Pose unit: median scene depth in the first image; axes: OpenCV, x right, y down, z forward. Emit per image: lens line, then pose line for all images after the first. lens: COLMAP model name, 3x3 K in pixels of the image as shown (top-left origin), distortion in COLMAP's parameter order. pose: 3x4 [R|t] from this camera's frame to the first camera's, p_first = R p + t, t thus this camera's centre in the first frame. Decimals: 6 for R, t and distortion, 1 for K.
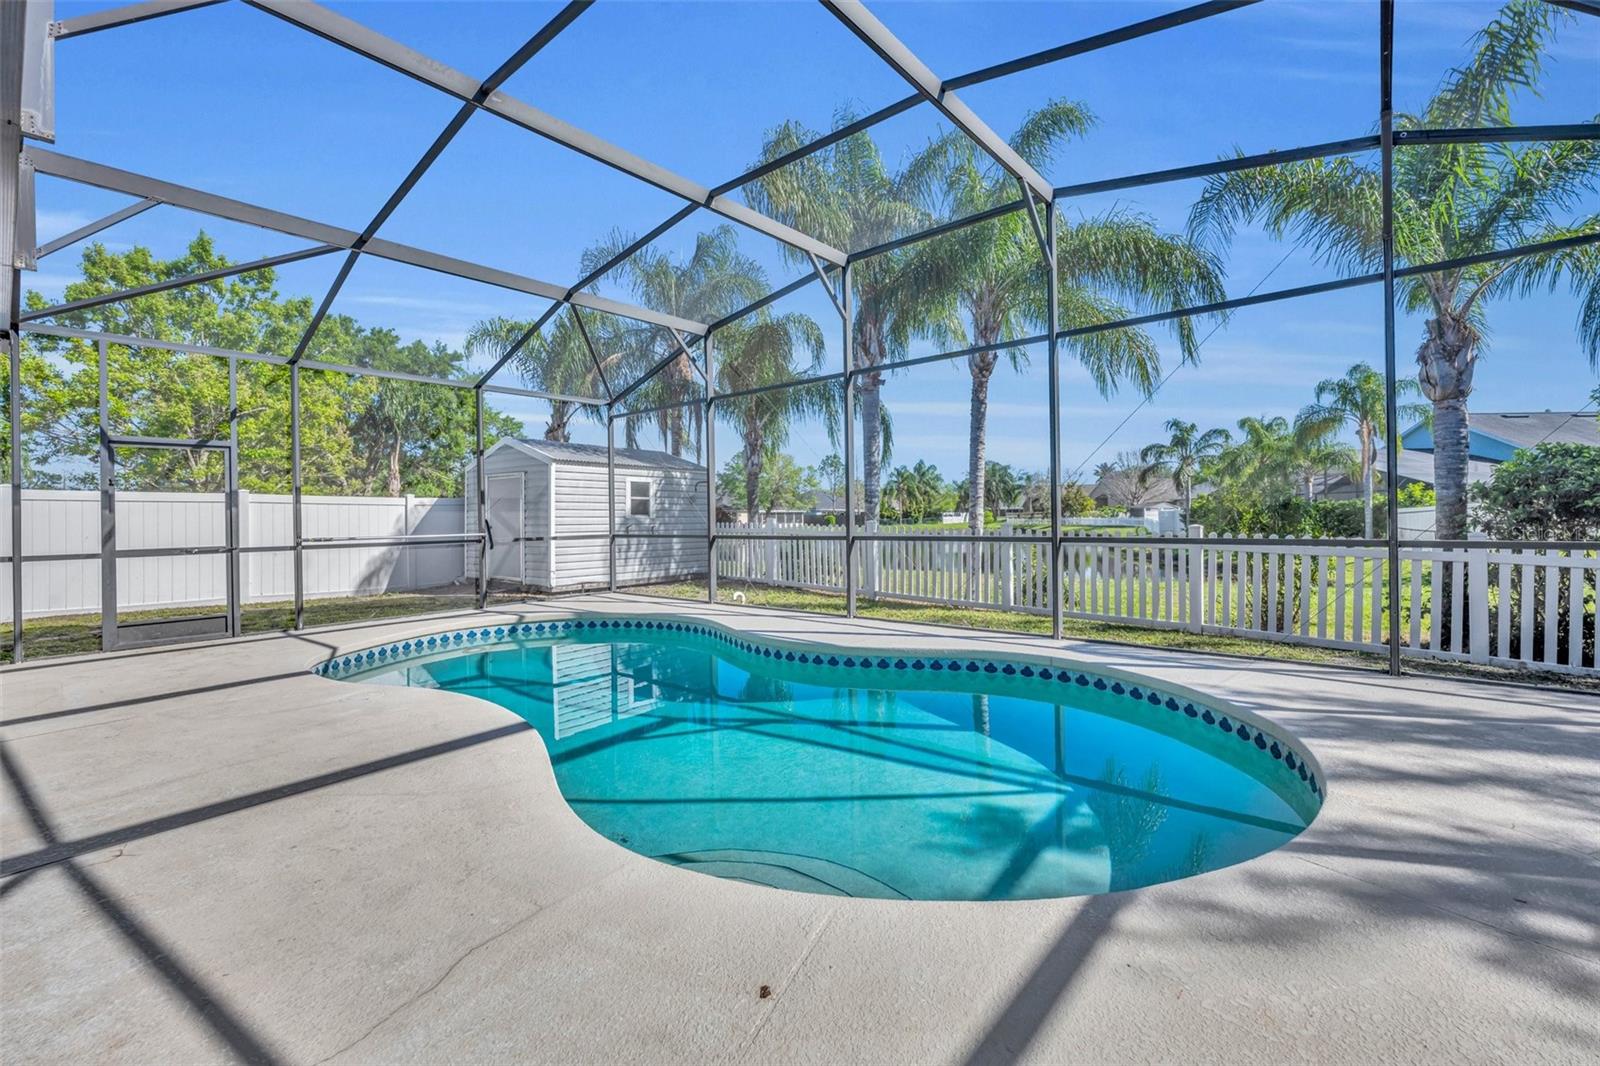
lens RADIAL K [[660.8, 0, 786.3], [0, 660.8, 524.5], [0, 0, 1]] dist [-0.000069, -0.000421]
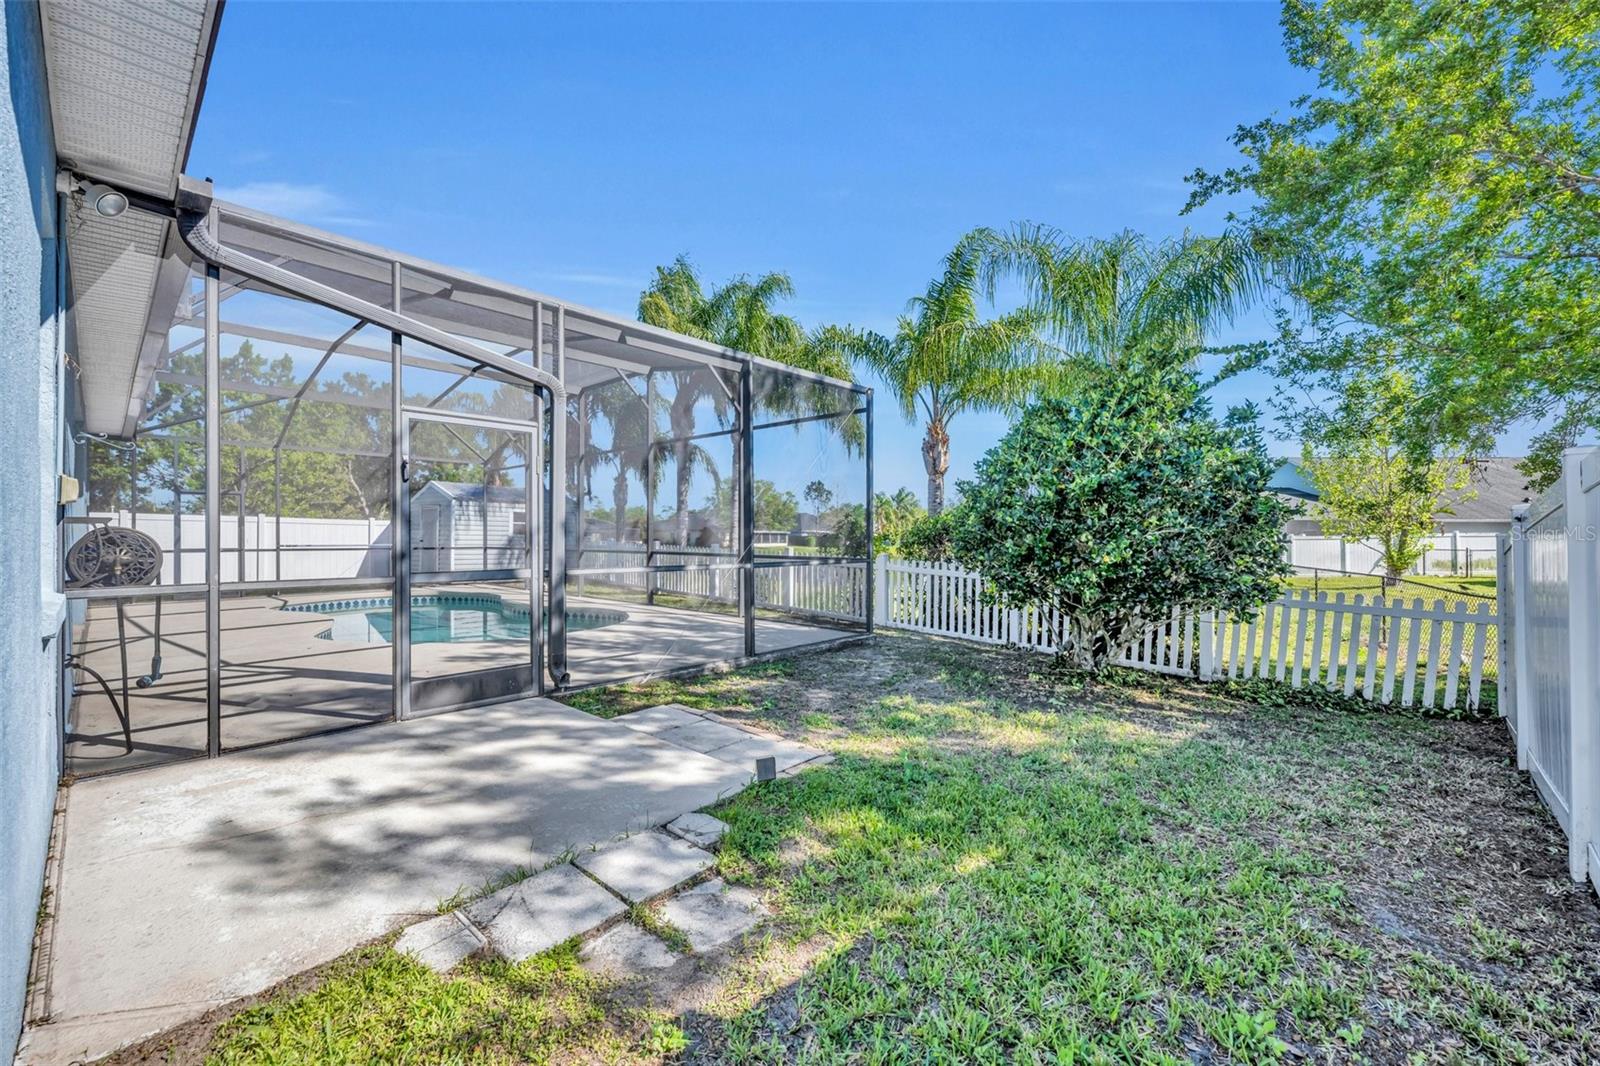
lens RADIAL K [[660.8, 0, 800.3], [0, 660.8, 539.5], [0, 0, 1]] dist [-0.000069, -0.000421]
pose [[0.998257, 0.021803, -0.054835, 0.112854], [-0.022156, 0.999737, -0.005838, -0.002042], [0.054694, 0.007042, 0.998478, -0.103951]]
